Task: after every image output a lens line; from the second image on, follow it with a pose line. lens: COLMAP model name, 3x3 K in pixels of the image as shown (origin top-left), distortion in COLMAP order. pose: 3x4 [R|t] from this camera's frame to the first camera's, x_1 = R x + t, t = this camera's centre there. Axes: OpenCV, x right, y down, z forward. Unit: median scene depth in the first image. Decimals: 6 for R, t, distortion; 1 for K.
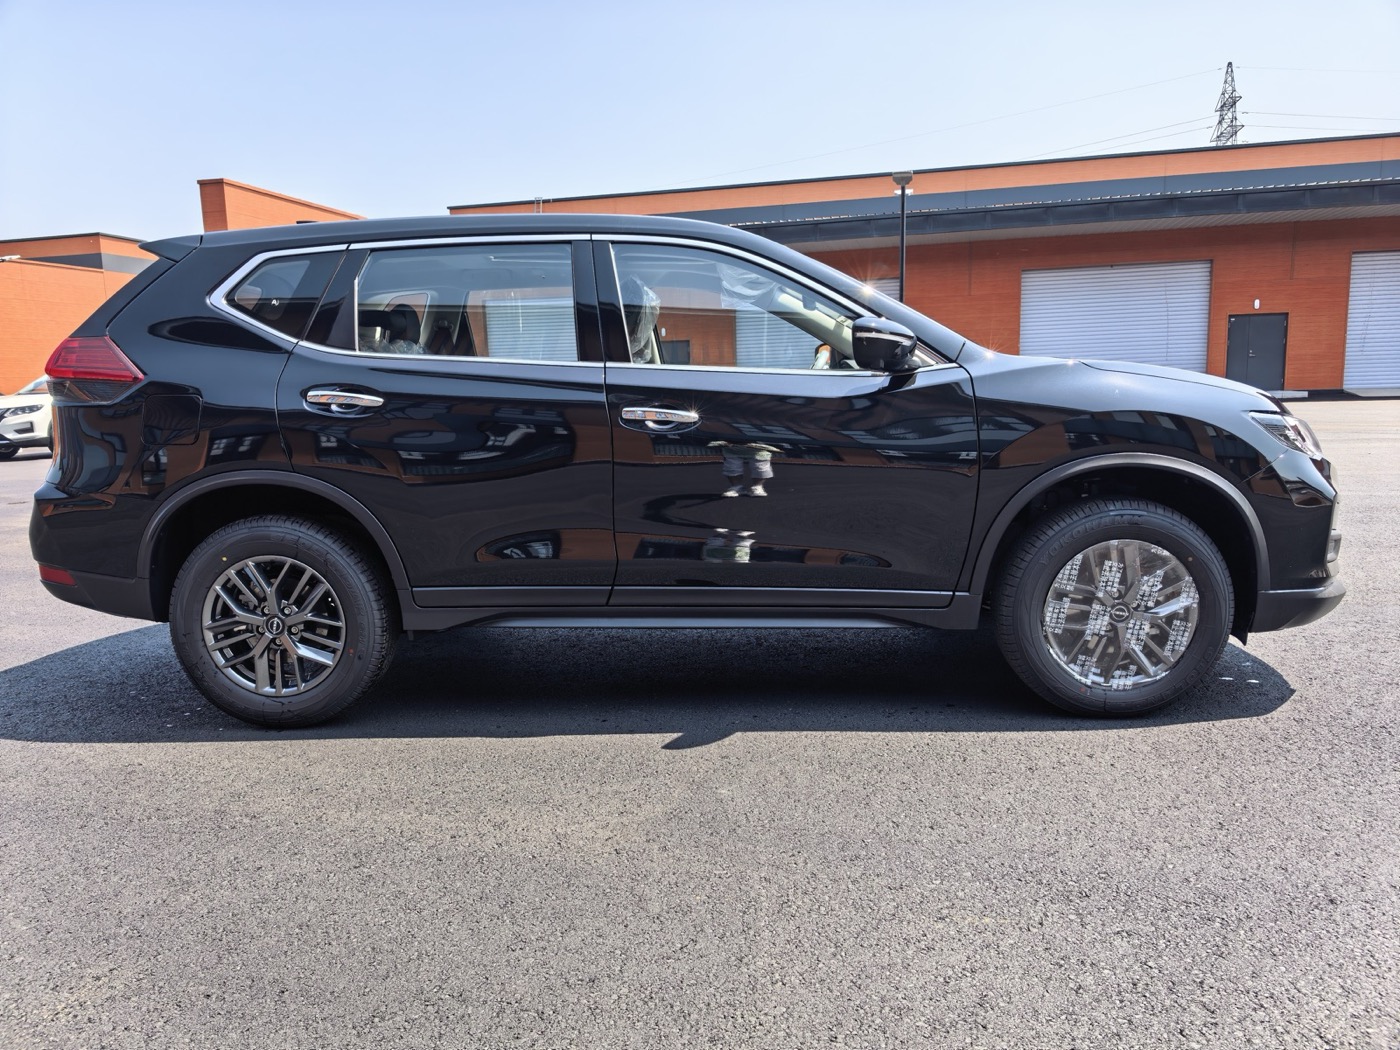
lens RADIAL K [[982.2, 0, 699.6], [0, 982.2, 555.0], [0, 0, 1]] dist [0.006073, -0.009559]
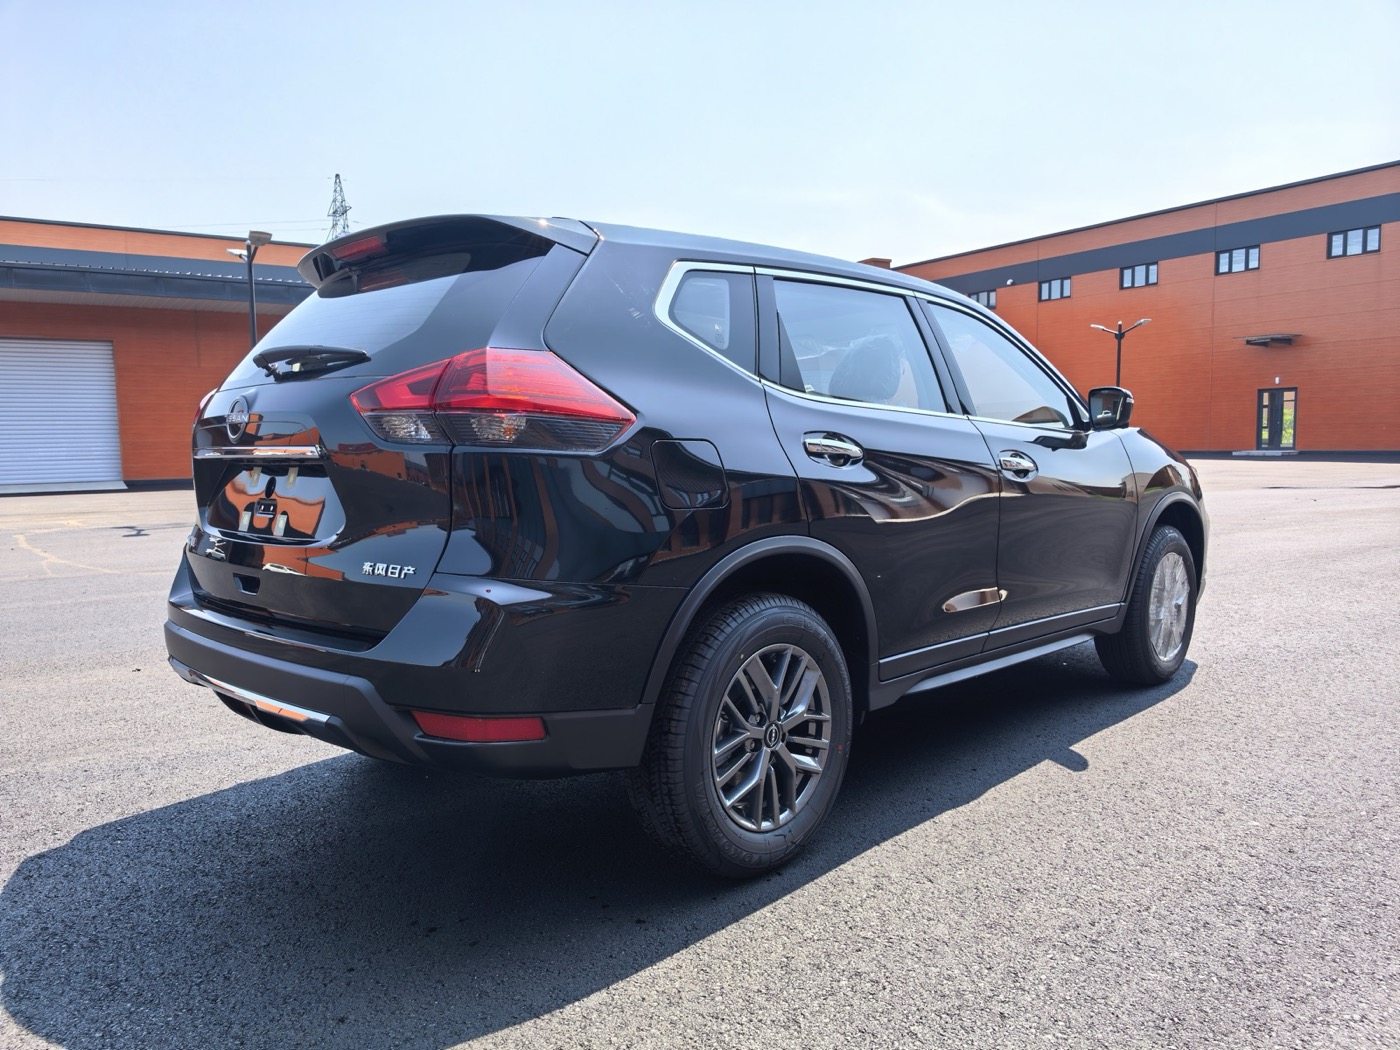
lens RADIAL K [[1003.9, 0, 691.6], [0, 1003.9, 519.3], [0, 0, 1]] dist [0.001887, -0.009473]
pose [[0.681487, -0.036562, 0.730917, -1.048348], [0.123088, 0.990250, -0.065230, -0.052197], [-0.721405, 0.134420, 0.679342, 0.488675]]
